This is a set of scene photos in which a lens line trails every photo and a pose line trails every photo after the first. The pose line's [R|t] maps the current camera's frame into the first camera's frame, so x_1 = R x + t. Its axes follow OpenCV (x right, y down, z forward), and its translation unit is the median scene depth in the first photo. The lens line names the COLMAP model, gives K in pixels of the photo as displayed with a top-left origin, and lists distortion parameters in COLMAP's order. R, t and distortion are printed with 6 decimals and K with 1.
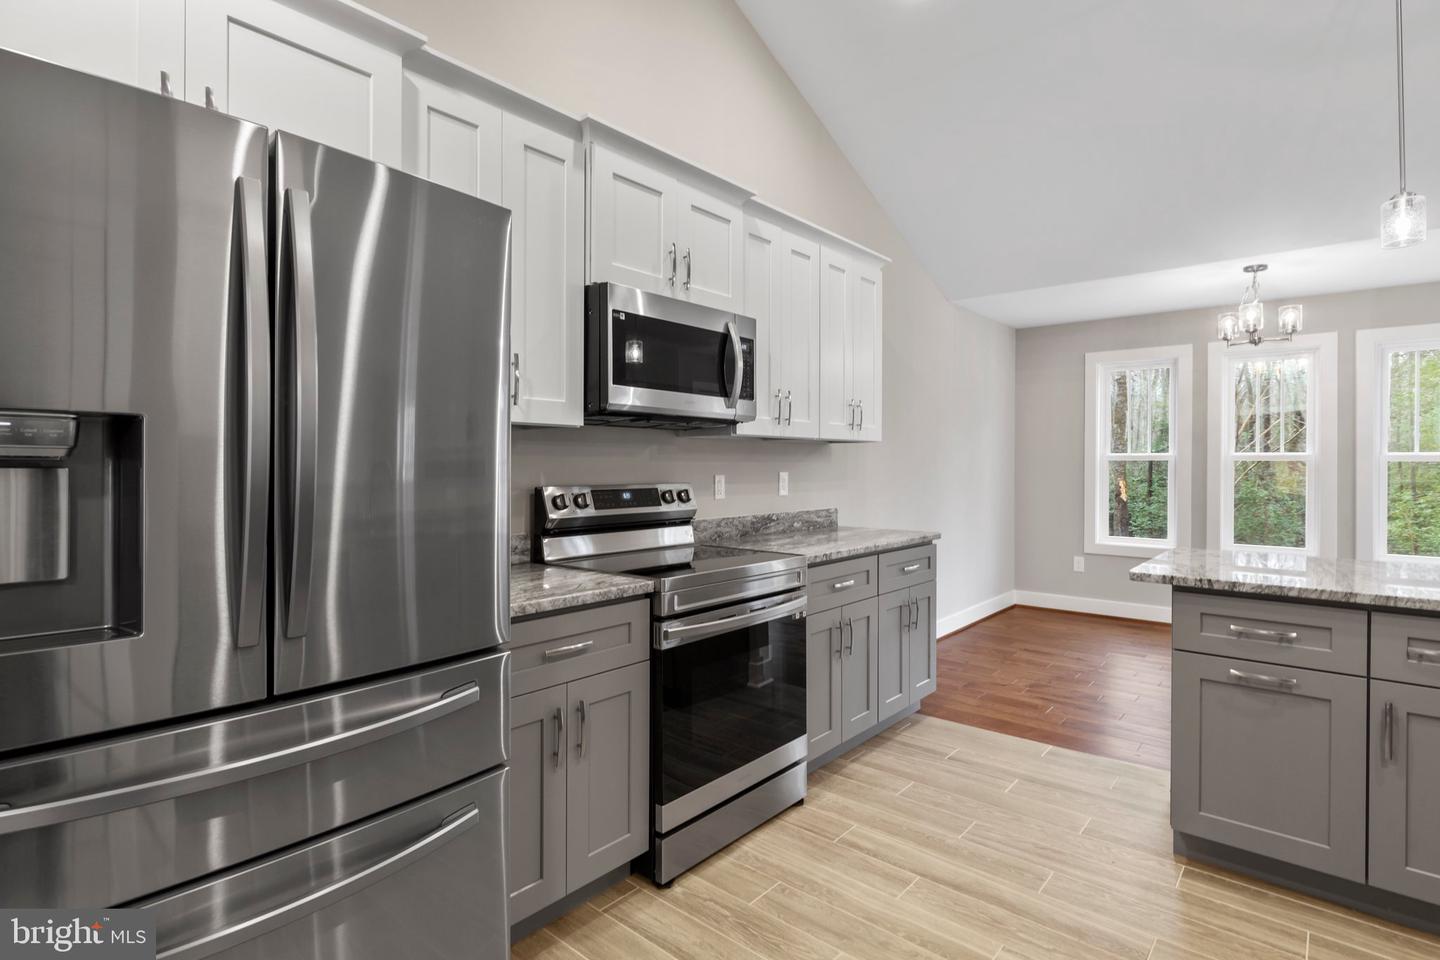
lens RADIAL K [[722.1, 0, 713.3], [0, 722.1, 464.8], [0, 0, 1]] dist [-0.001684, 0.000795]
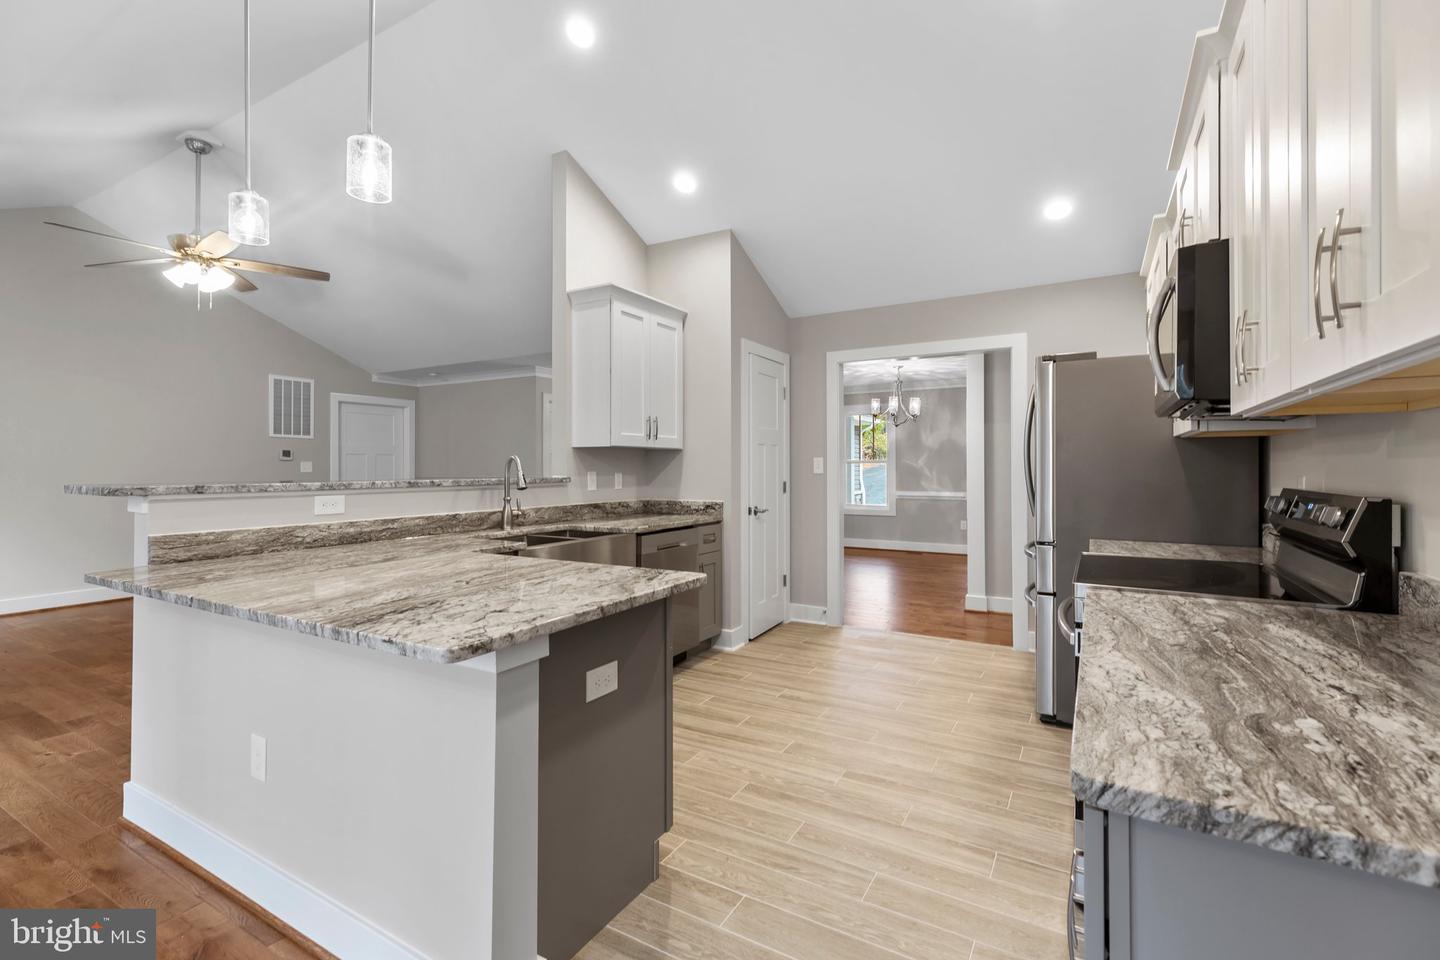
lens RADIAL K [[636.9, 0, 713.4], [0, 636.9, 466.5], [0, 0, 1]] dist [0.008477, 0.000294]
pose [[-0.984060, -0.002617, -0.177819, 0.598561], [-0.002823, 0.999996, 0.000908, 0.000653], [0.177816, 0.001395, -0.984063, 1.527353]]
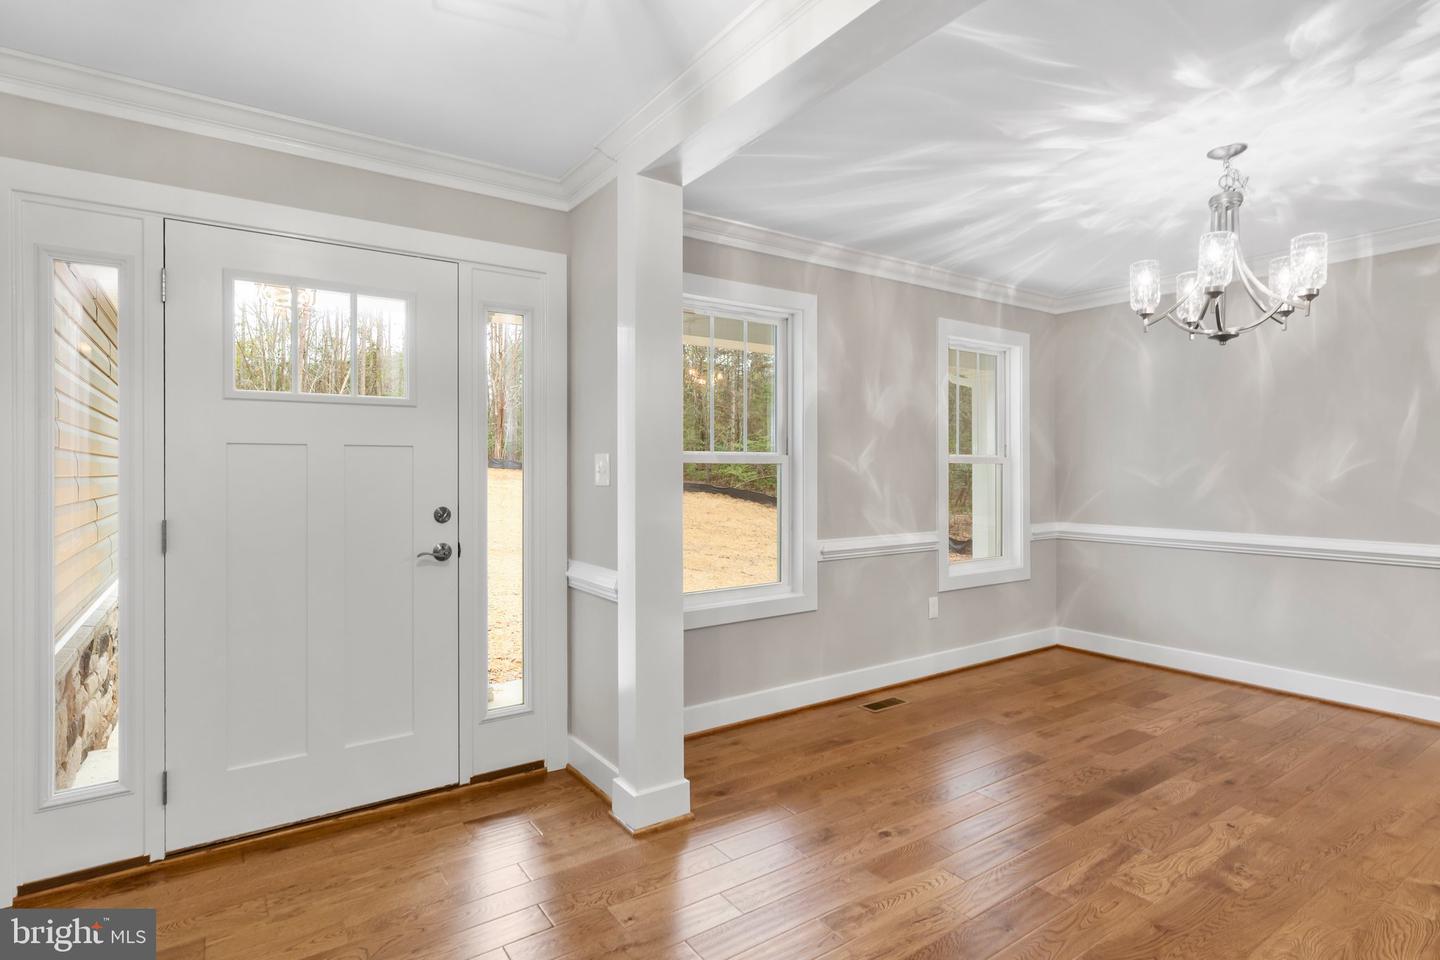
lens RADIAL K [[733.7, 0, 724.7], [0, 733.7, 465.9], [0, 0, 1]] dist [-0.004473, -0.000465]
pose [[-0.247099, -0.012037, -0.968916, 0.457167], [0.002347, 0.999912, -0.013021, 0.006754], [0.968987, -0.005492, -0.247049, -1.425746]]
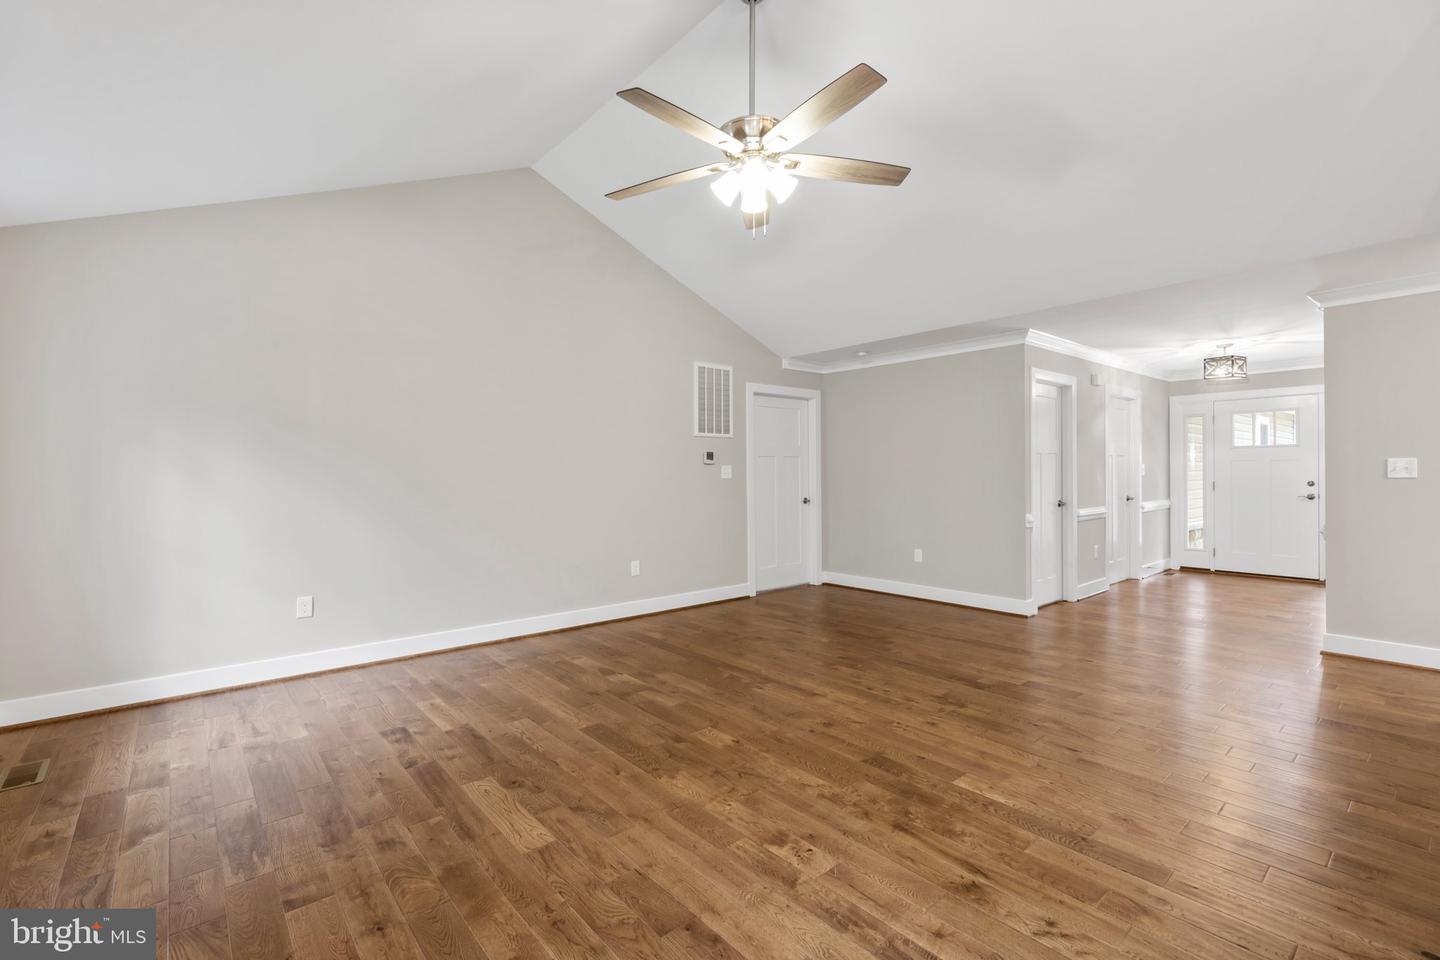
lens RADIAL K [[634.8, 0, 722.1], [0, 634.8, 476.3], [0, 0, 1]] dist [-0.000343, -0.000053]
pose [[-0.988280, 0.000726, 0.152653, 1.482505], [0.002009, 0.999964, 0.008247, 0.006588], [-0.152642, 0.008457, -0.988245, 0.771152]]
